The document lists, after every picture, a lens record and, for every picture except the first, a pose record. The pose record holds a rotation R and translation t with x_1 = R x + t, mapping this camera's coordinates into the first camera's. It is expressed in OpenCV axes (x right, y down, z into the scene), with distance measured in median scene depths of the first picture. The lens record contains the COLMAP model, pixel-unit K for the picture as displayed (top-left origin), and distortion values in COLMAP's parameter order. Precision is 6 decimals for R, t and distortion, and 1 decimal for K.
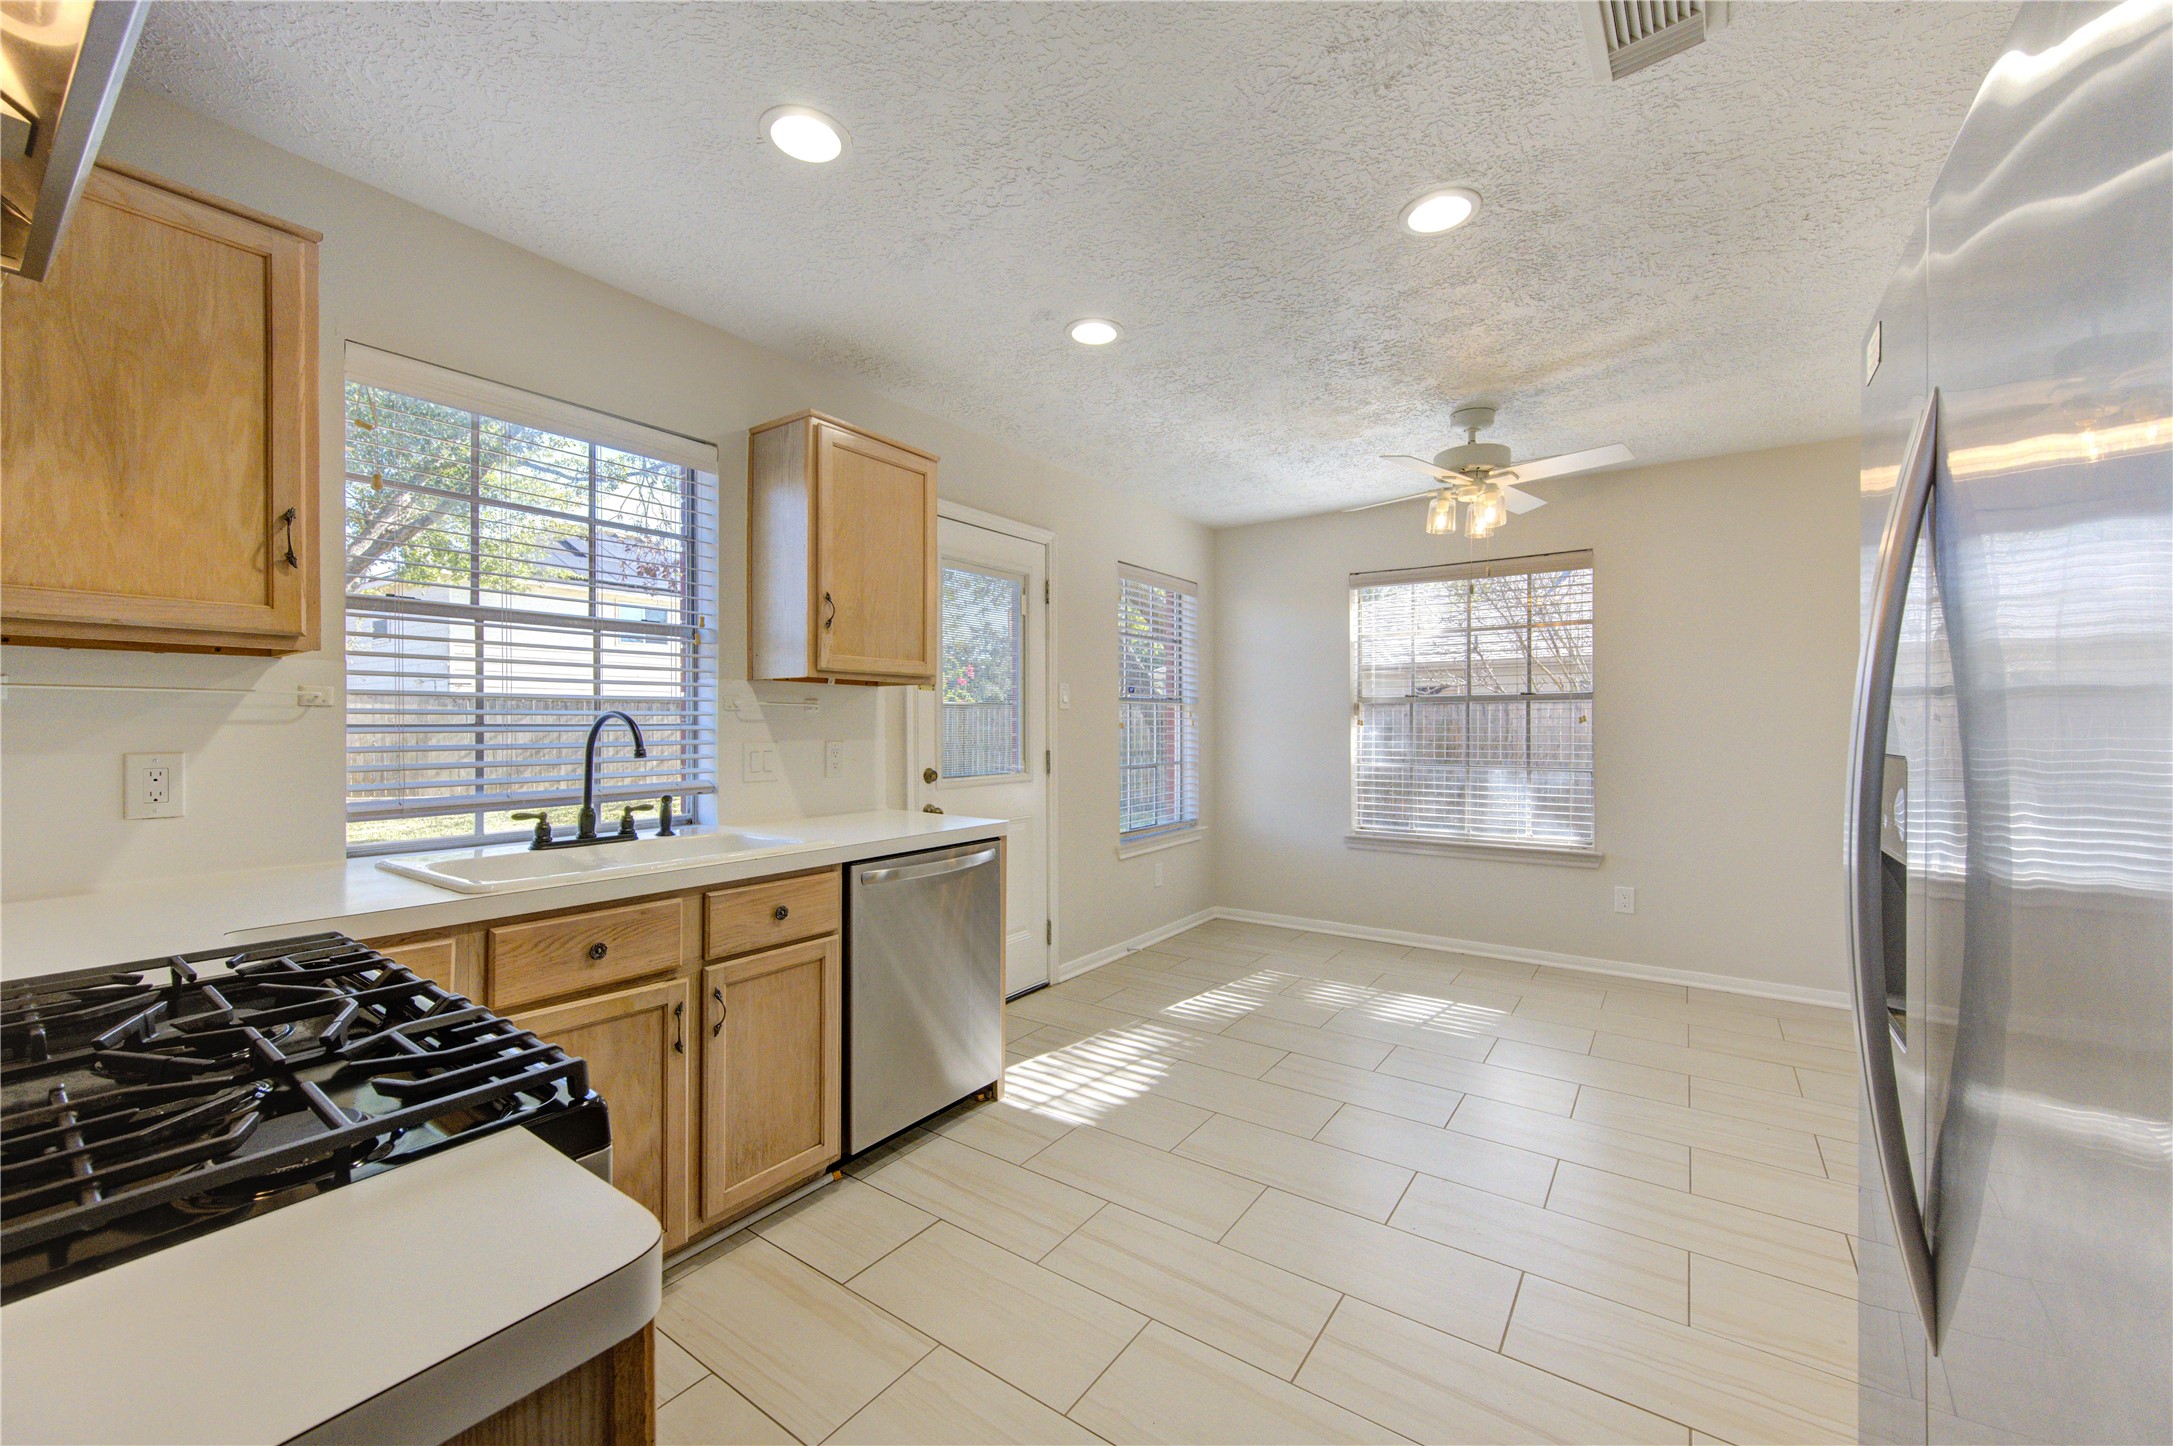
lens RADIAL K [[845.6, 0, 1095.7], [0, 845.6, 727.9], [0, 0, 1]] dist [0.002339, -0.000380]
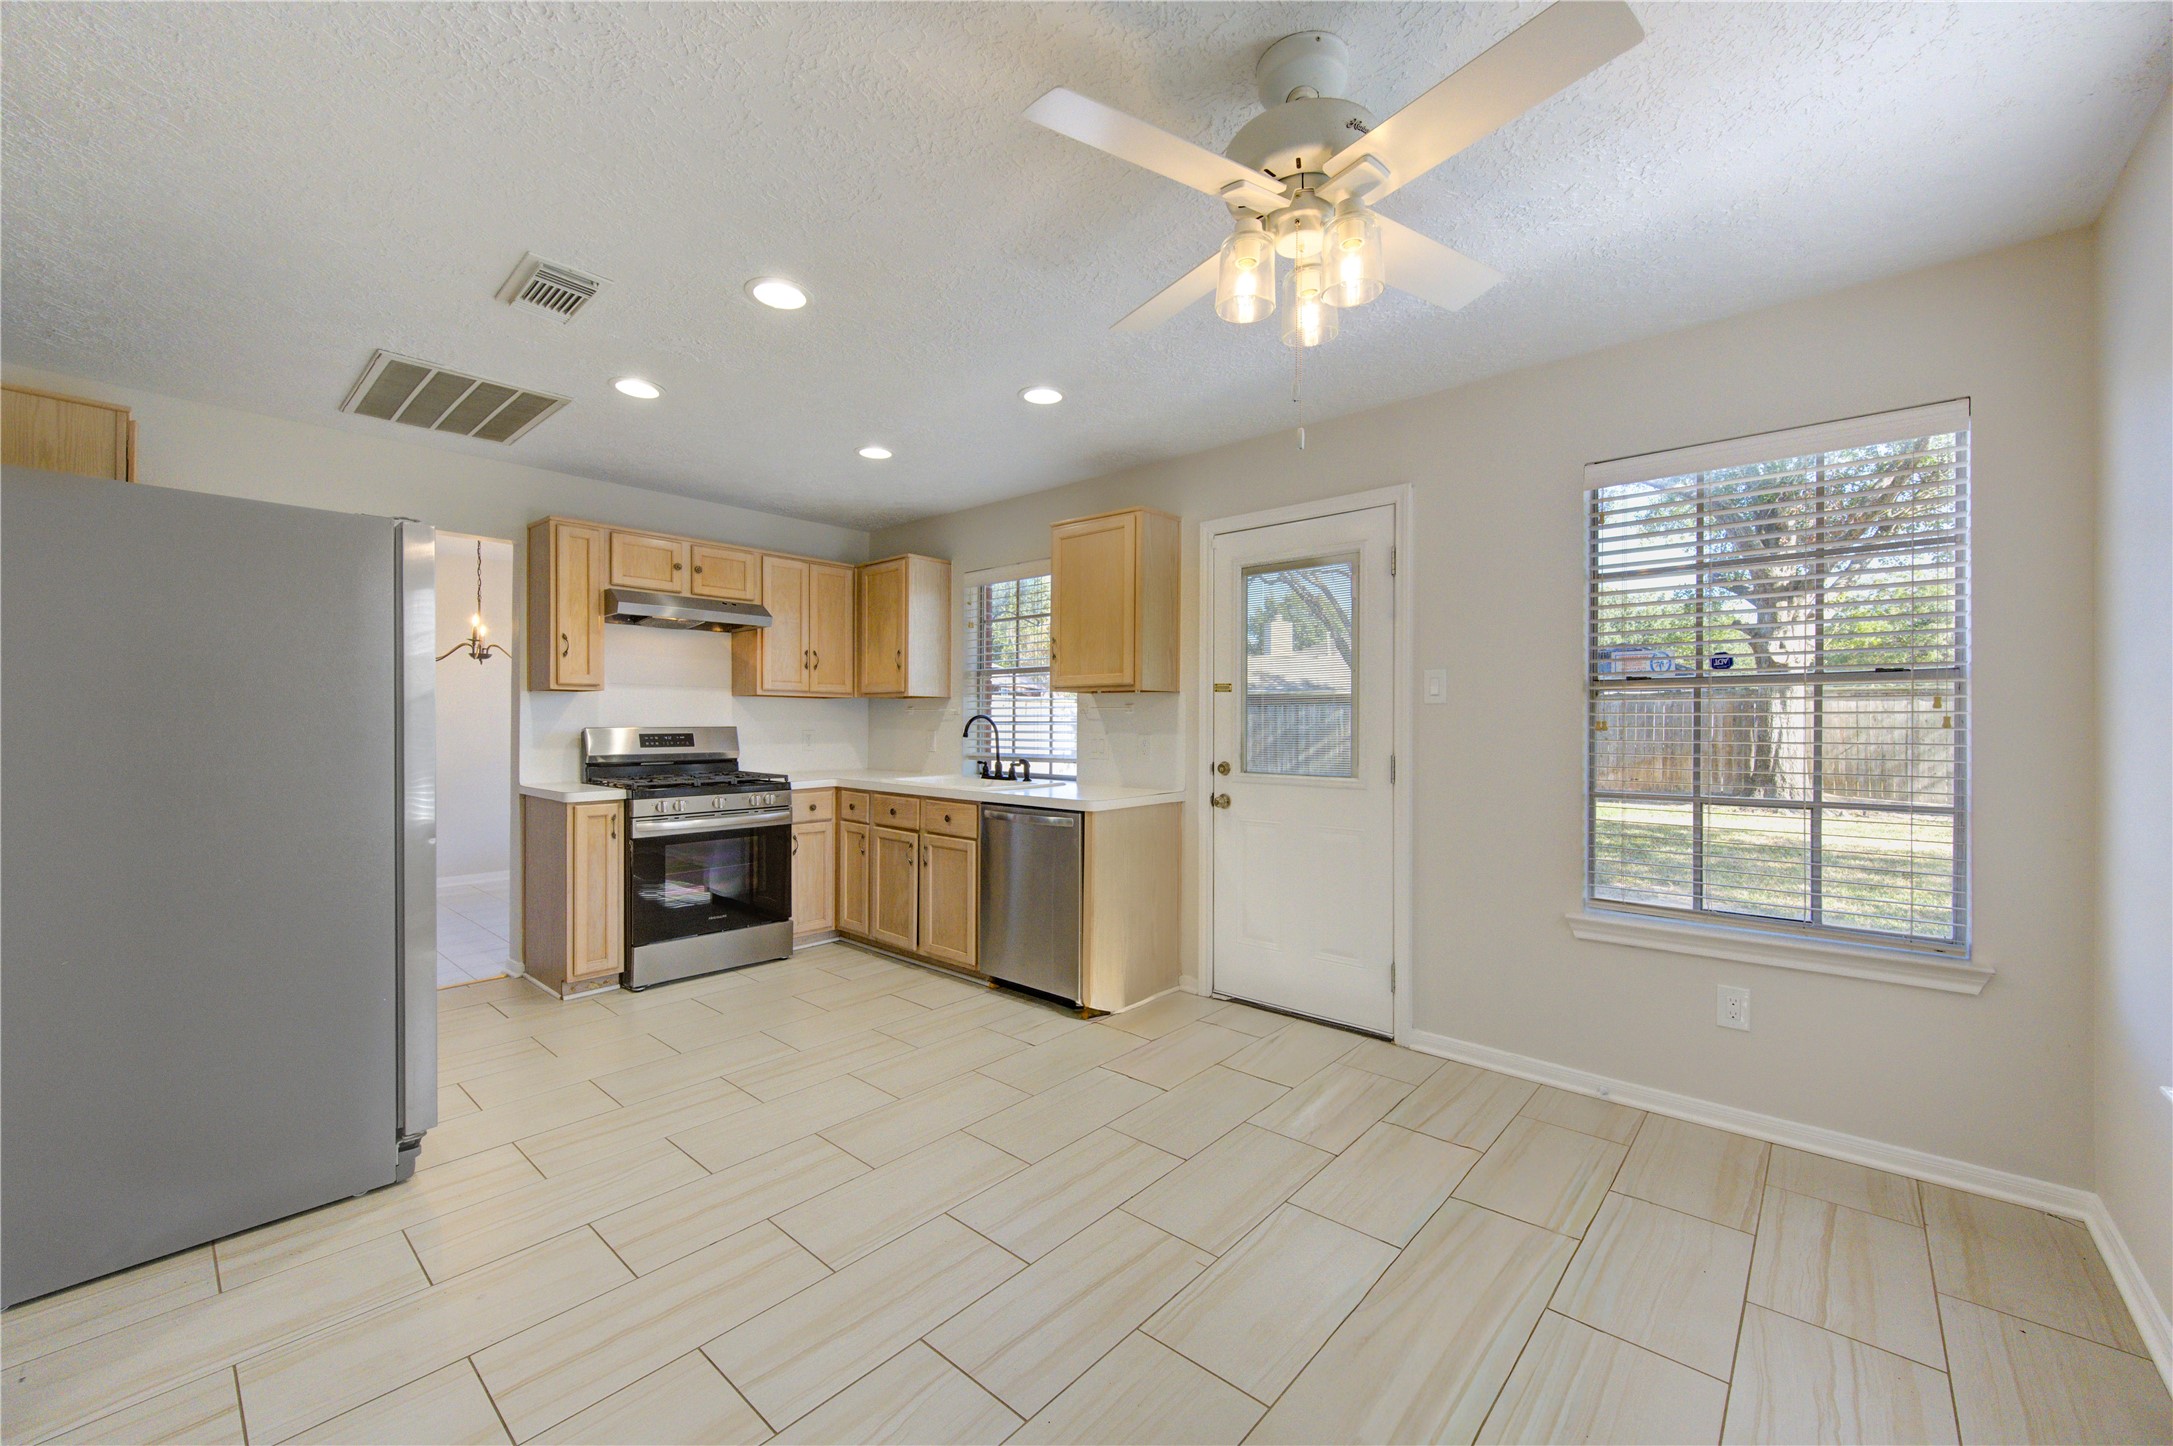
lens RADIAL K [[845.6, 0, 1104.7], [0, 845.6, 727.6], [0, 0, 1]] dist [0.002339, -0.000380]
pose [[-0.100582, 0.005662, -0.994913, 1.324671], [-0.008504, 0.999942, 0.006550, -0.004816], [0.994892, 0.009120, -0.100528, 1.352934]]
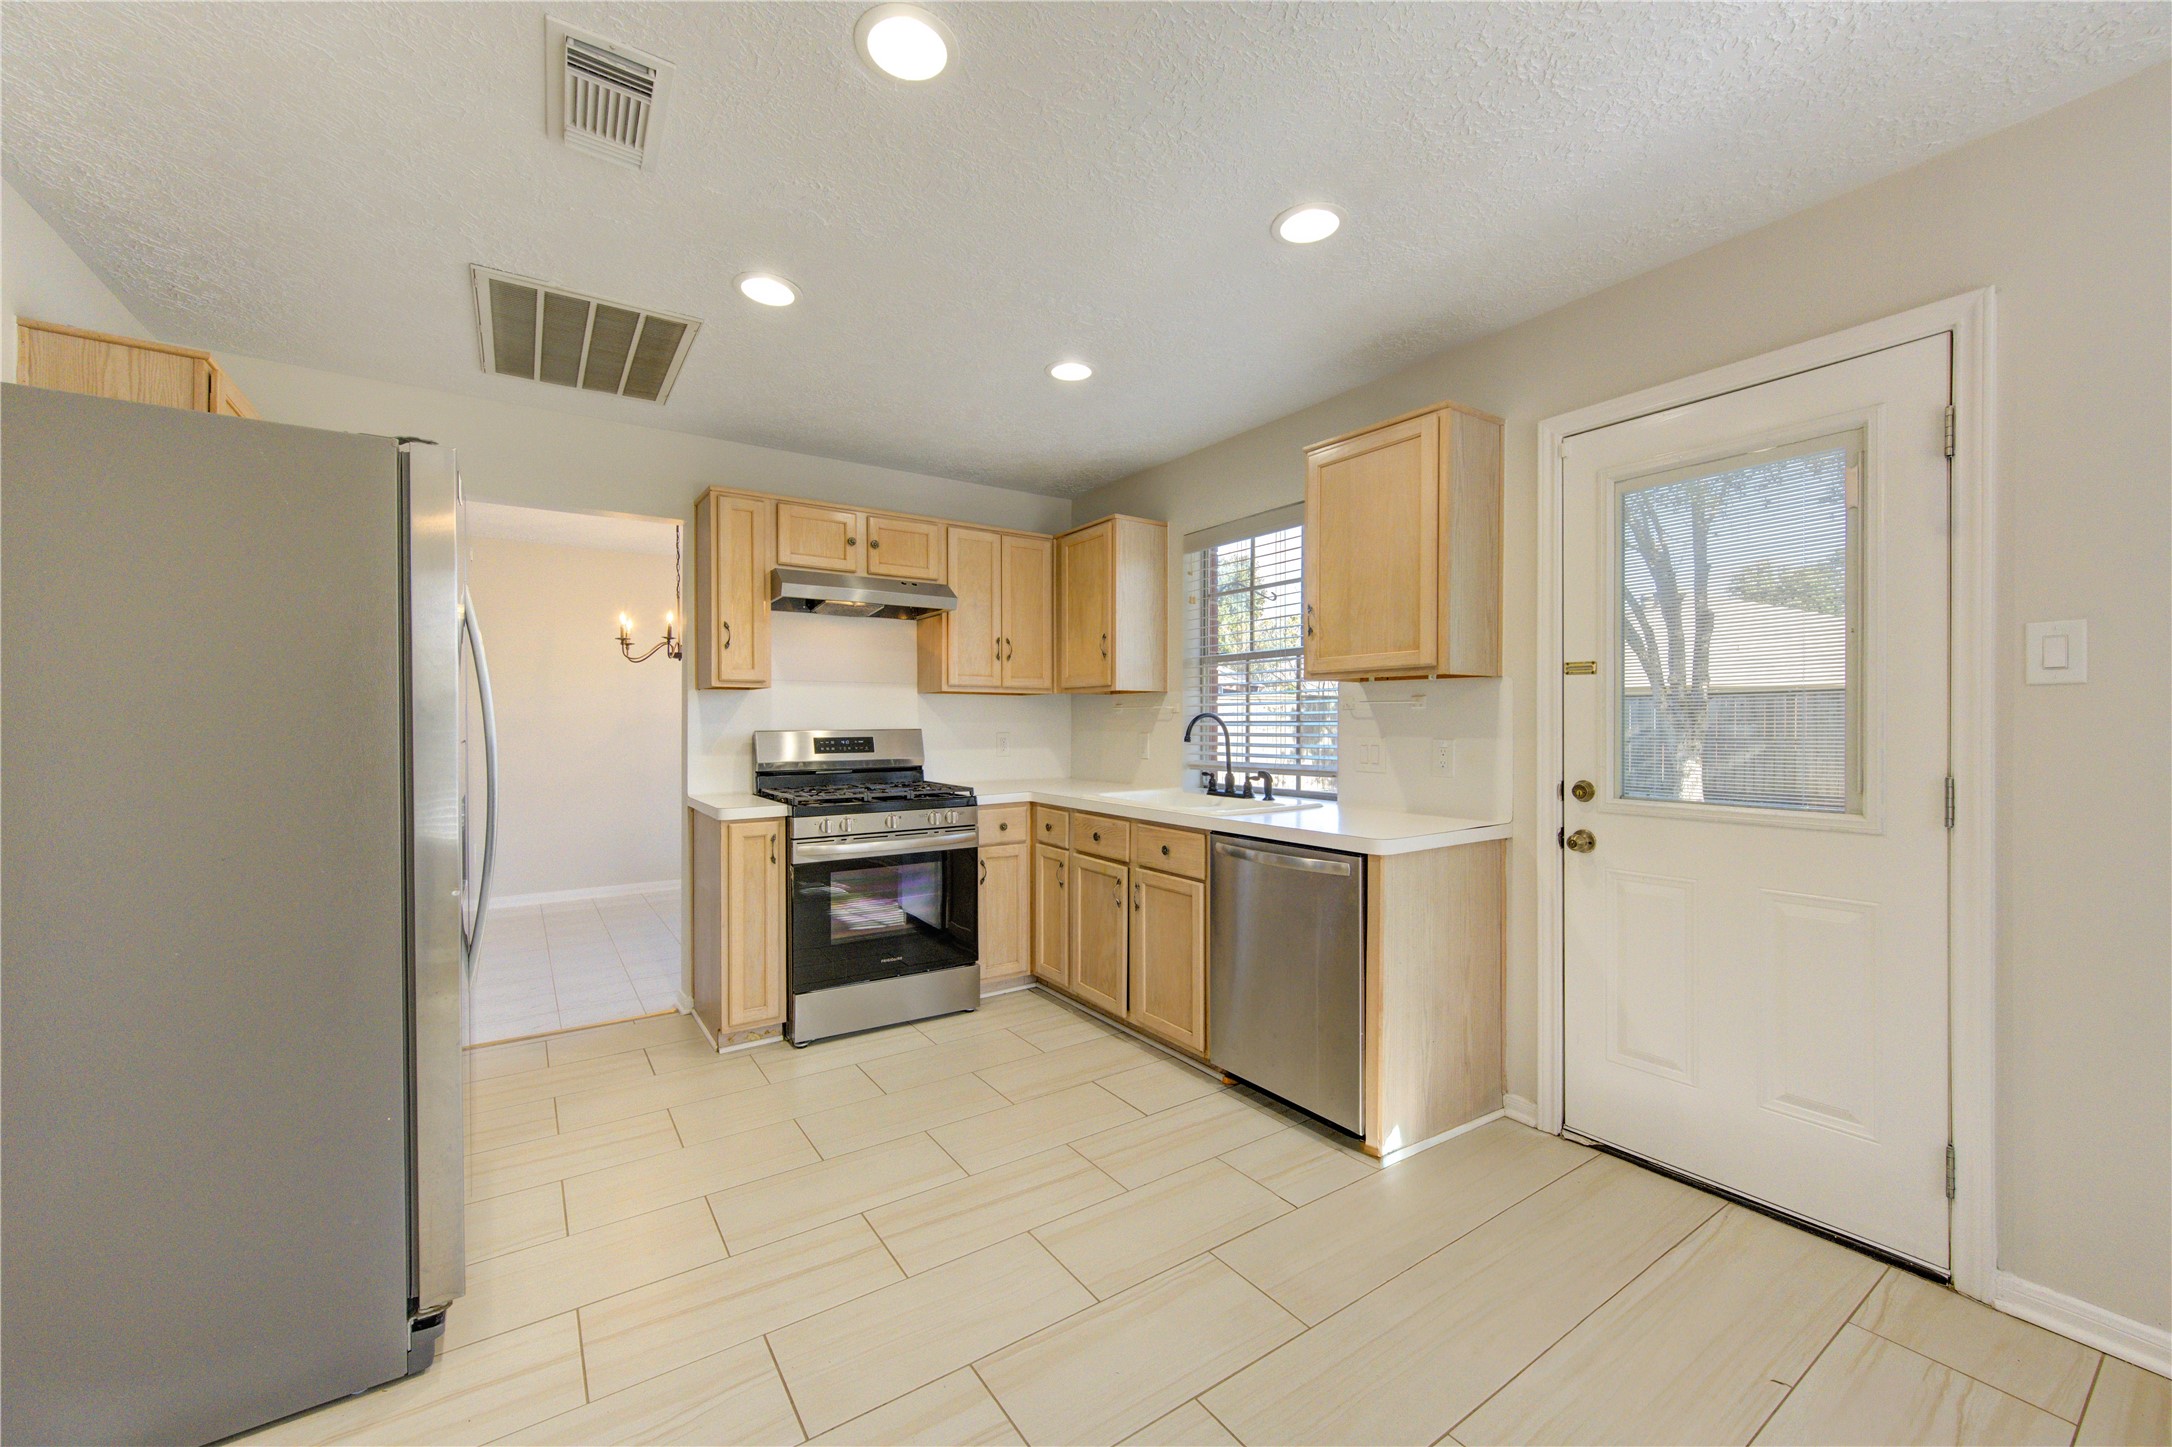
lens RADIAL K [[840.1, 0, 1099.1], [0, 840.1, 726.0], [0, 0, 1]] dist [-0.001142, -0.000339]
pose [[-0.347555, 0.004632, -0.937648, 0.898353], [-0.003026, 0.999977, 0.006062, -0.004056], [0.937655, 0.004945, -0.347533, 1.217551]]
